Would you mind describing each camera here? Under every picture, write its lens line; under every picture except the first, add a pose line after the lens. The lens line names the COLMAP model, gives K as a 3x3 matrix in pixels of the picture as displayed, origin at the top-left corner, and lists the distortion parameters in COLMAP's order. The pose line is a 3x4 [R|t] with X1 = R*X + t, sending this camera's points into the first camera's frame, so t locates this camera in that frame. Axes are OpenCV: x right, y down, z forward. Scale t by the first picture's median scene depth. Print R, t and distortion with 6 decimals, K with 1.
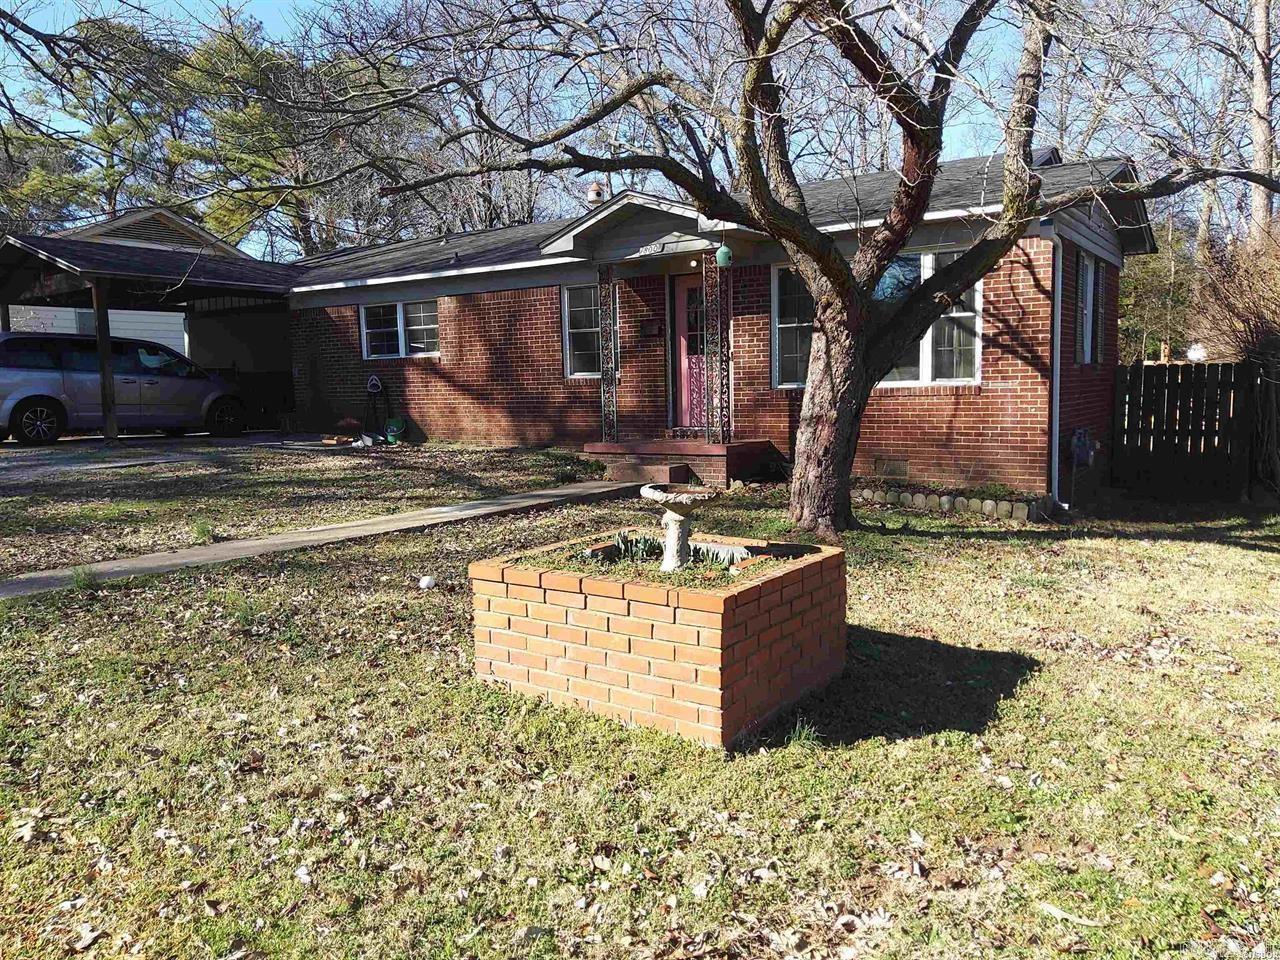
lens RADIAL K [[957.5, 0, 640.0], [0, 957.5, 480.0], [0, 0, 1]] dist [0.082112, -0.157192]
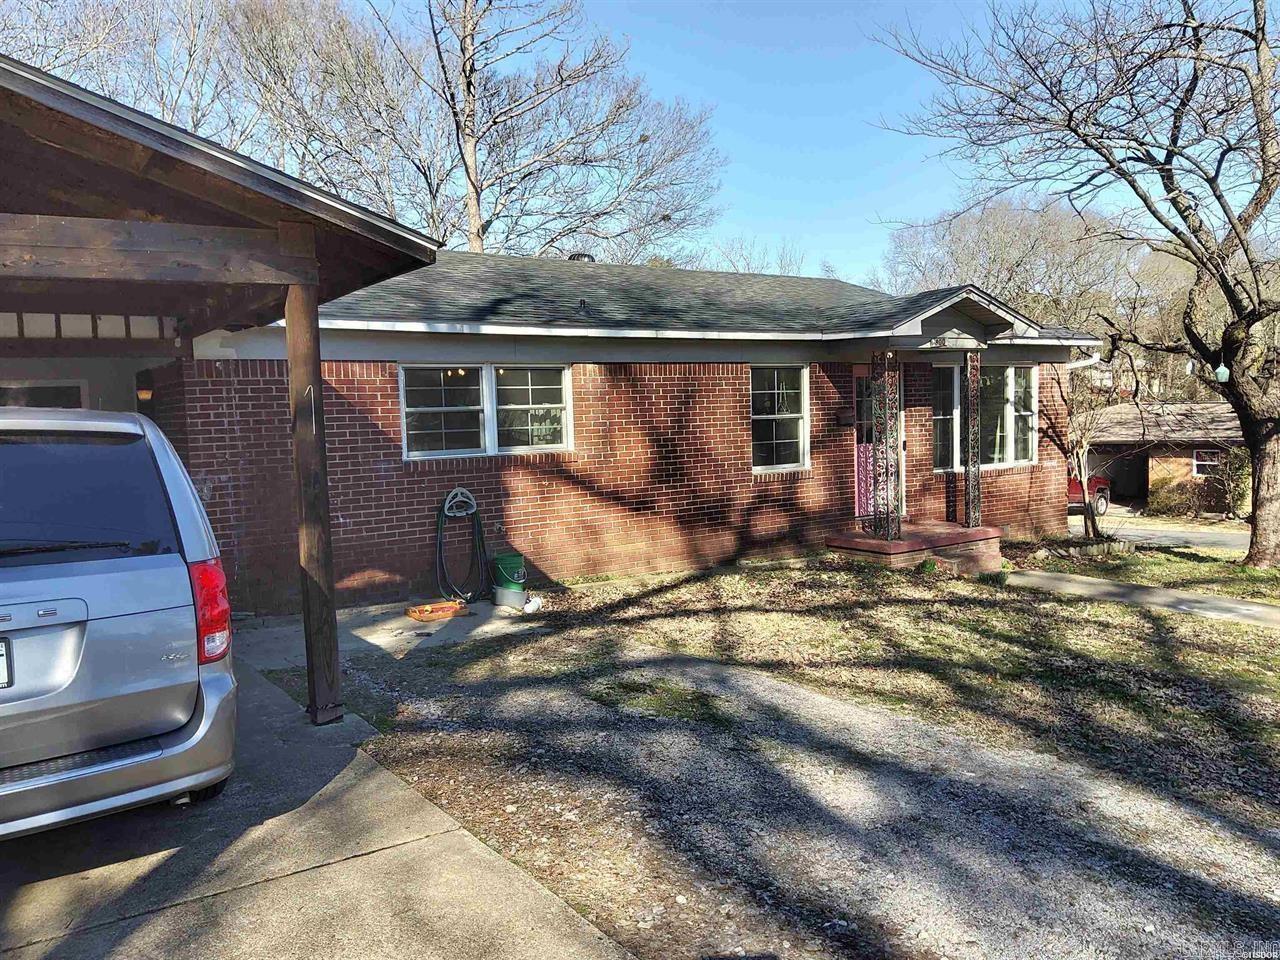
lens RADIAL K [[957.5, 0, 640.0], [0, 957.5, 480.0], [0, 0, 1]] dist [0.082112, -0.157192]
pose [[0.368374, -0.062153, 0.927598, -0.821041], [0.106982, 0.993968, 0.024115, -0.123369], [-0.923502, 0.090353, 0.372802, 0.733878]]
